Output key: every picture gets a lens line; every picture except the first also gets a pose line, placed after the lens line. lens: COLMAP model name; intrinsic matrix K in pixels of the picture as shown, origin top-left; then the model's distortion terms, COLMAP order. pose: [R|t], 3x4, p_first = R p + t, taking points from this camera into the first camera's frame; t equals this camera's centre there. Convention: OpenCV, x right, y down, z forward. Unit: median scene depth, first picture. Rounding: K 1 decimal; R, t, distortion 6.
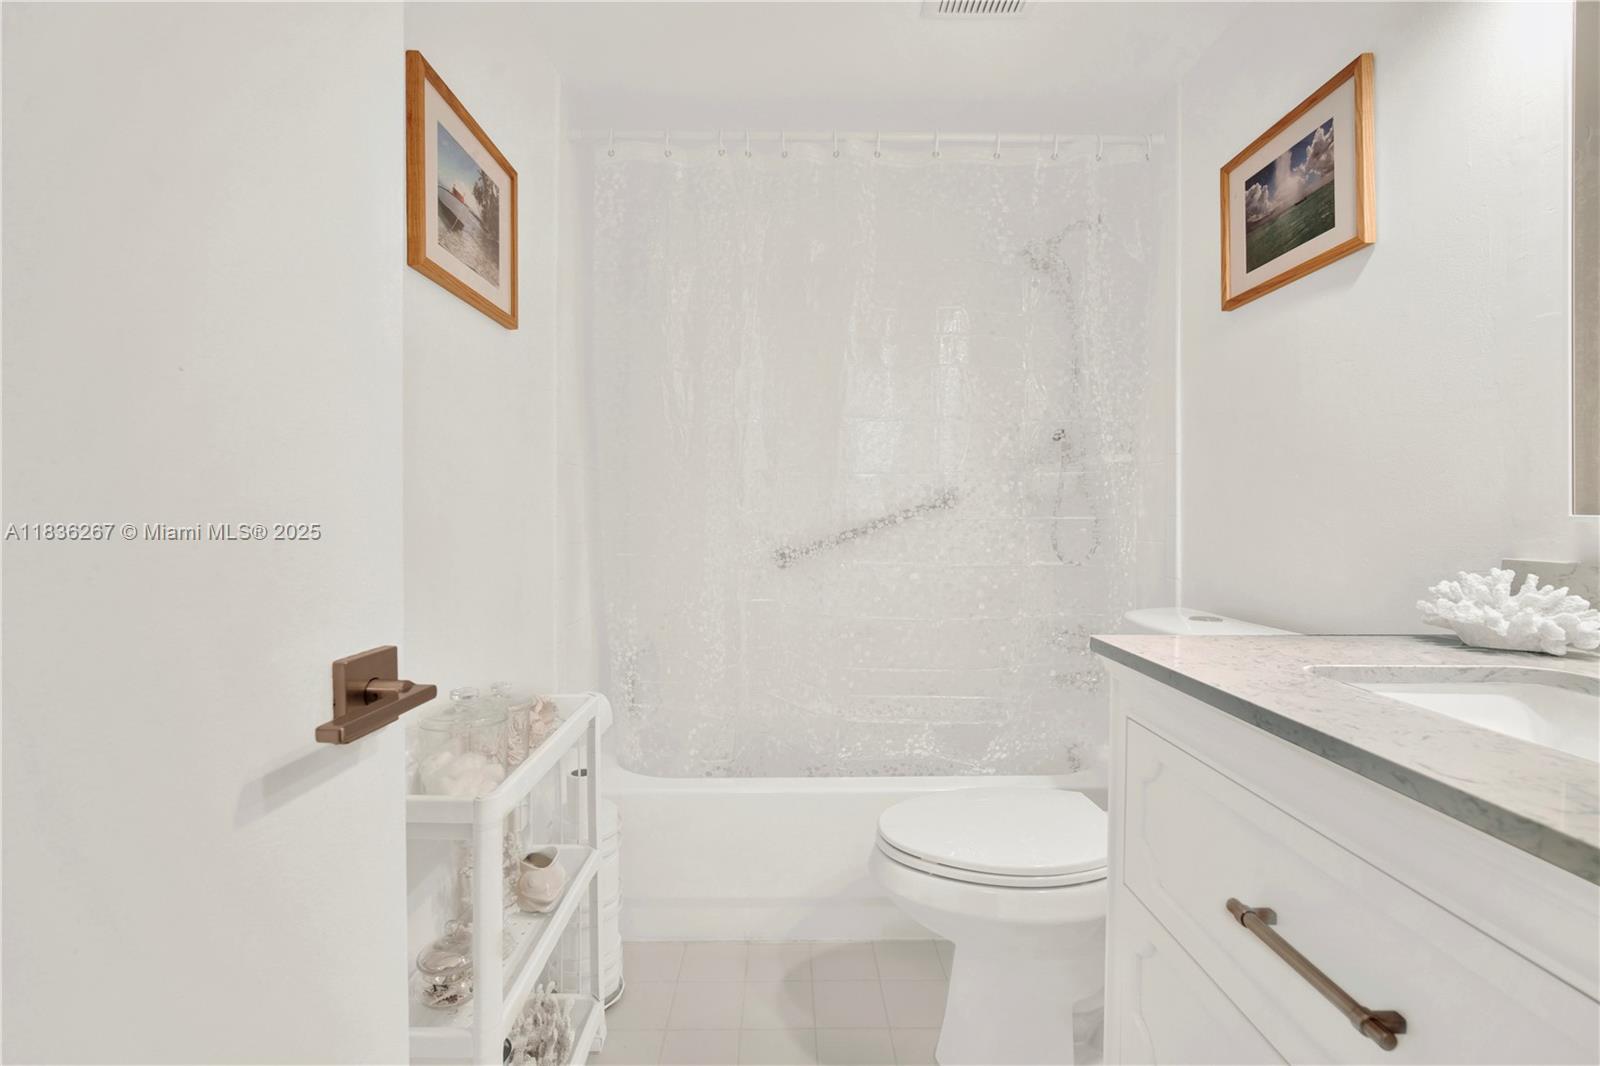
lens RADIAL K [[705.4, 0, 803.5], [0, 705.4, 524.3], [0, 0, 1]] dist [-0.004186, -0.000171]
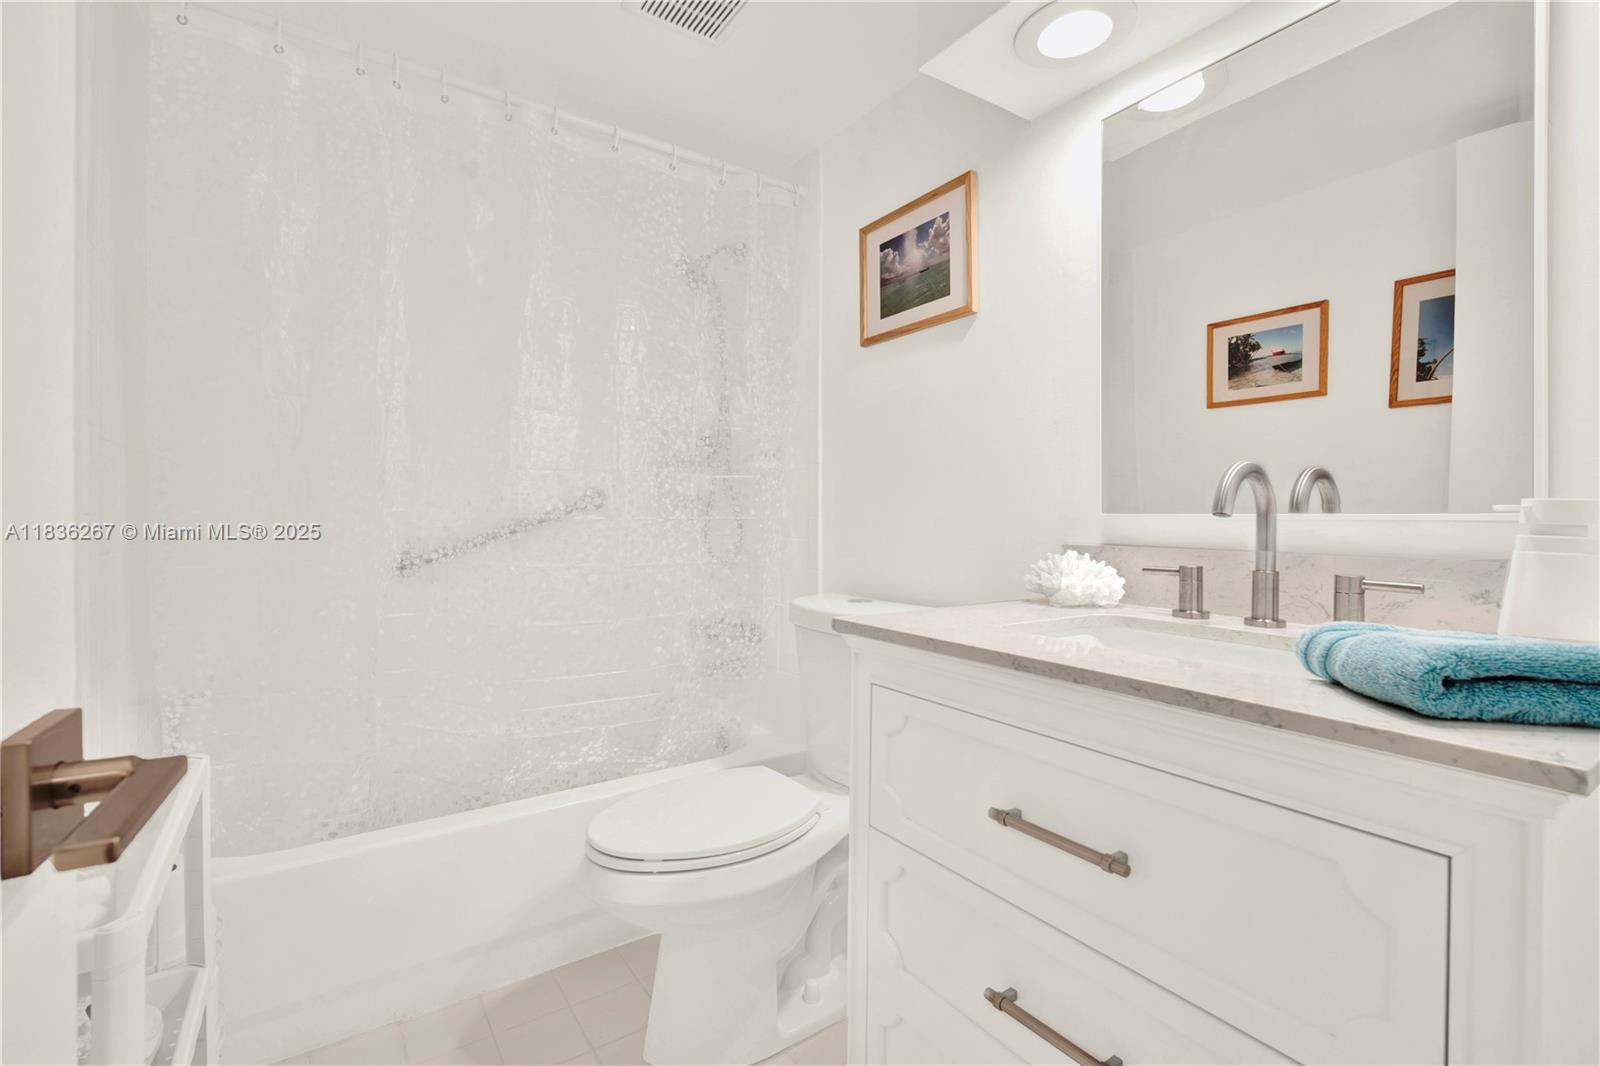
lens RADIAL K [[702.3, 0, 796.4], [0, 702.3, 526.4], [0, 0, 1]] dist [-0.004435, 0.004158]
pose [[0.838597, -0.006038, 0.544719, -0.166635], [0.006594, 0.999978, 0.000934, 0.004763], [-0.544713, 0.002809, 0.838618, 0.047954]]
